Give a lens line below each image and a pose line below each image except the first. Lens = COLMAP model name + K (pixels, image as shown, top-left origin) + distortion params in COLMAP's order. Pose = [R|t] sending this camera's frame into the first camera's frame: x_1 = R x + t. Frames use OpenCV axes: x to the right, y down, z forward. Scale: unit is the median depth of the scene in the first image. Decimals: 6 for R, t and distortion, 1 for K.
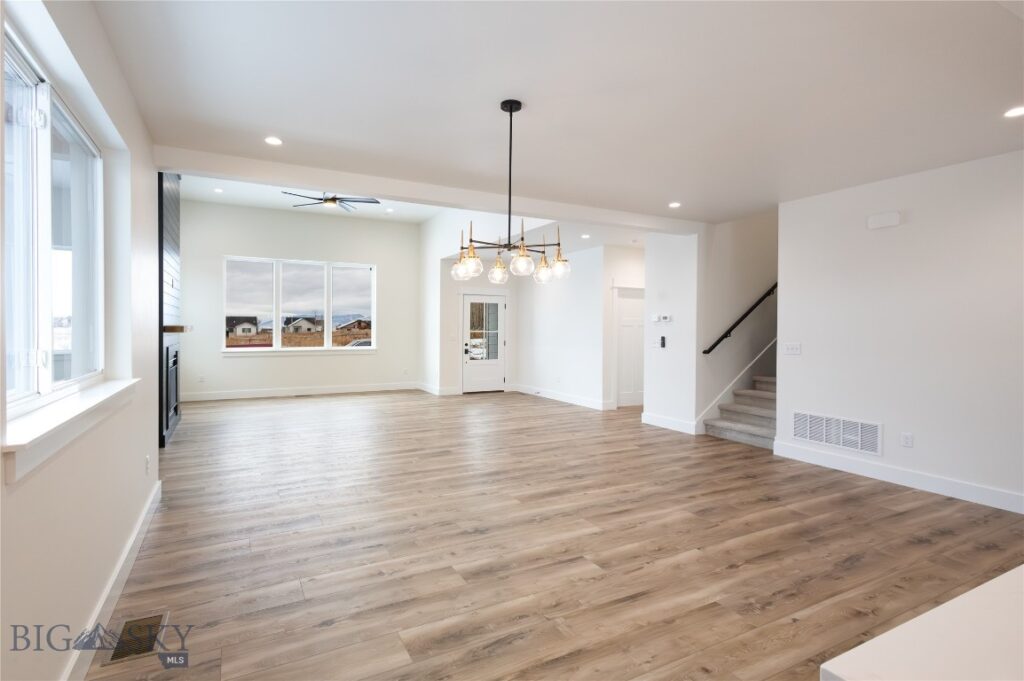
lens RADIAL K [[495.2, 0, 473.4], [0, 495.2, 325.0], [0, 0, 1]] dist [-0.002451, 0.000171]
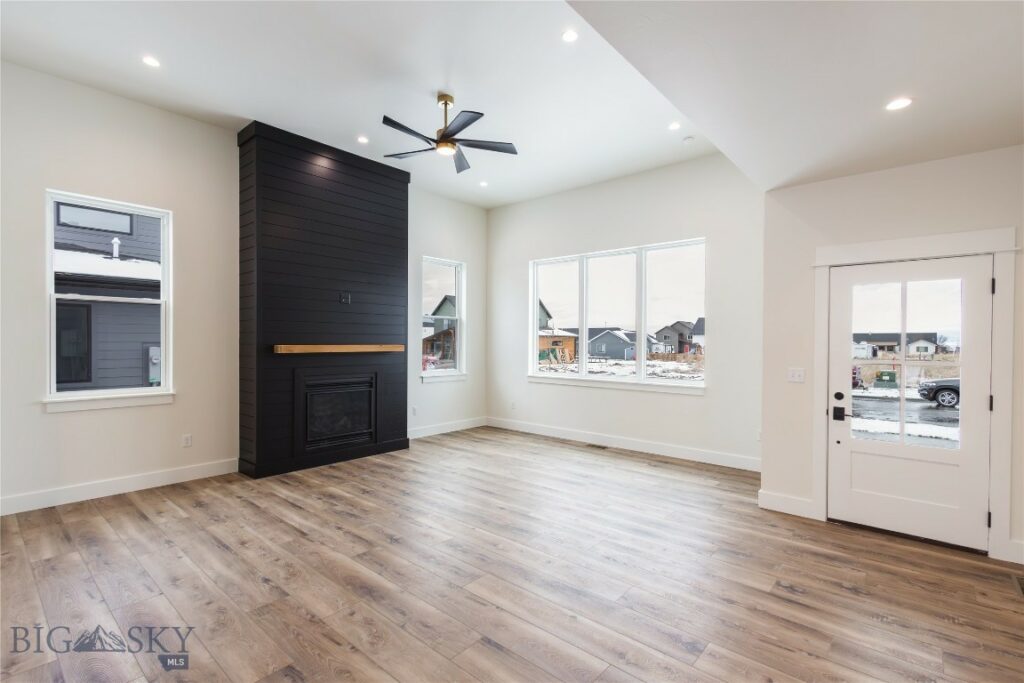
lens RADIAL K [[469.6, 0, 516.8], [0, 469.6, 344.7], [0, 0, 1]] dist [0.008114, -0.000824]
pose [[0.396674, 0.007096, -0.917932, 0.336379], [-0.001194, 0.999973, 0.007215, -0.005019], [0.917959, -0.001766, 0.396672, 0.915623]]
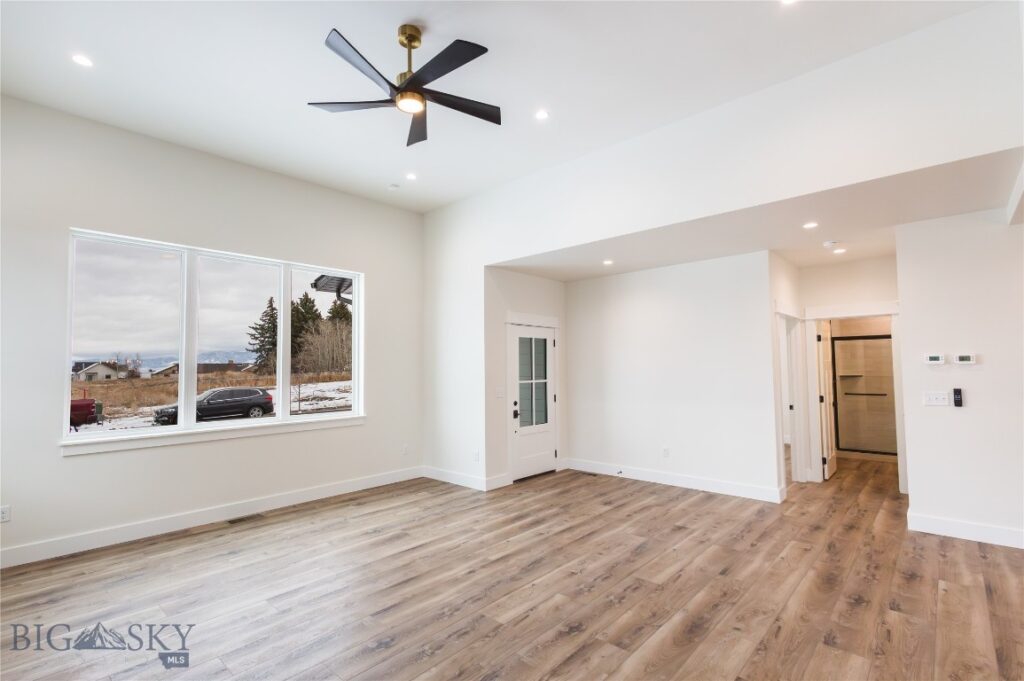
lens RADIAL K [[476.8, 0, 512.5], [0, 476.8, 343.0], [0, 0, 1]] dist [0.009894, -0.000296]
pose [[0.926574, 0.008727, 0.376012, -0.356197], [0.010364, 0.998759, -0.048721, -0.010682], [-0.375970, 0.049040, 0.925333, 0.641616]]
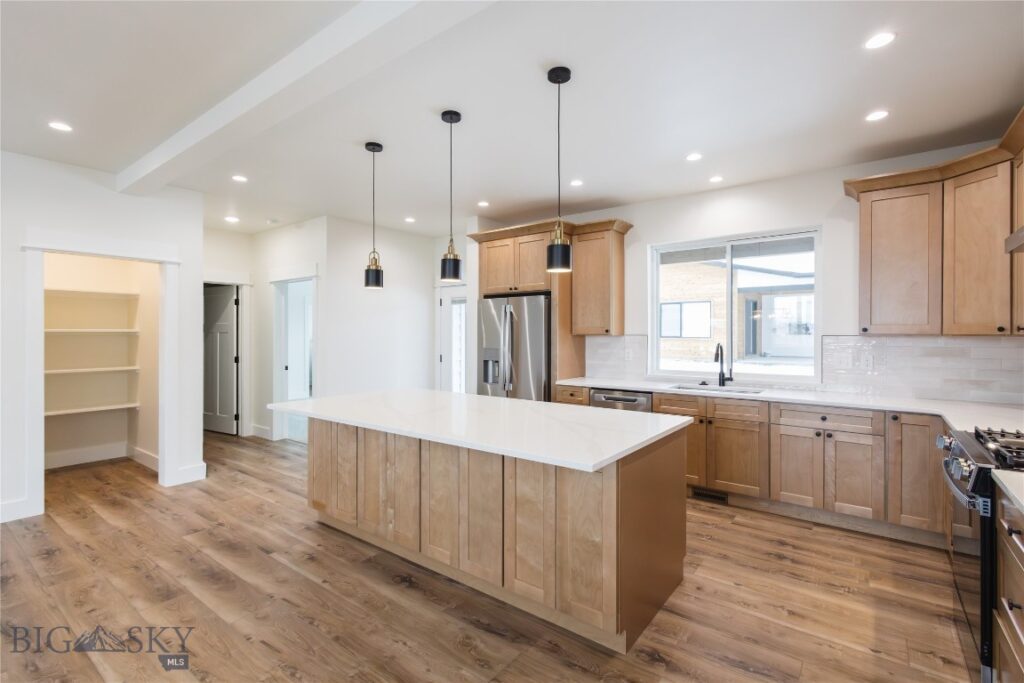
lens RADIAL K [[465.9, 0, 510.9], [0, 465.9, 337.3], [0, 0, 1]] dist [0.000515, 0.000052]
pose [[-0.458456, -0.013458, 0.888615, -0.097912], [-0.007826, 0.999908, 0.011106, -0.000696], [-0.888682, -0.001863, -0.458519, 0.259534]]
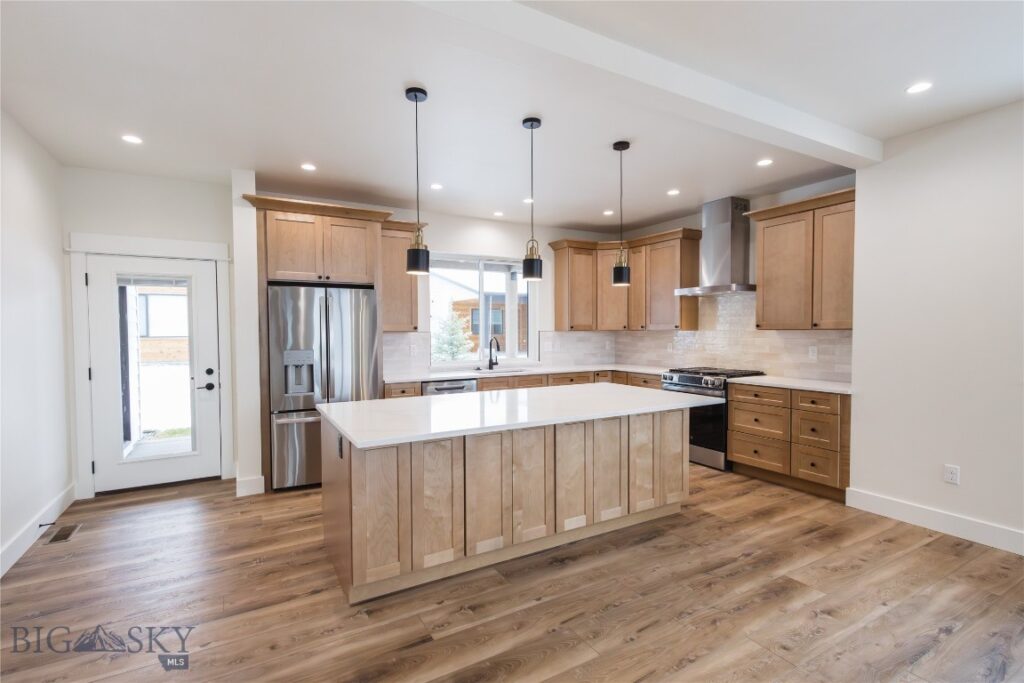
lens RADIAL K [[478.5, 0, 506.1], [0, 478.5, 349.7], [0, 0, 1]] dist [0.002538, 0.000732]
pose [[-0.997965, 0.003702, -0.063662, 0.358333], [0.001379, 0.999333, 0.036495, 0.003286], [0.063755, 0.036333, -0.997304, 0.573961]]
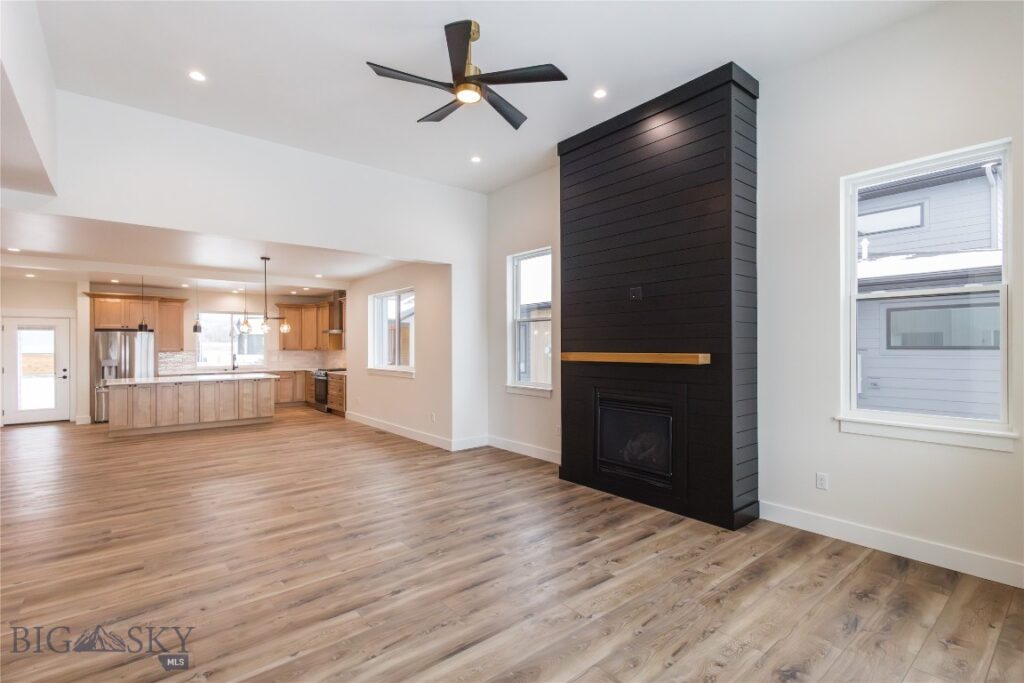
lens RADIAL K [[478.5, 0, 506.1], [0, 478.5, 349.7], [0, 0, 1]] dist [0.002538, 0.000732]
pose [[-0.973182, 0.003478, -0.230012, -0.204771], [0.002872, 0.999991, 0.002967, -0.003887], [0.230020, 0.002227, -0.973183, 1.545580]]
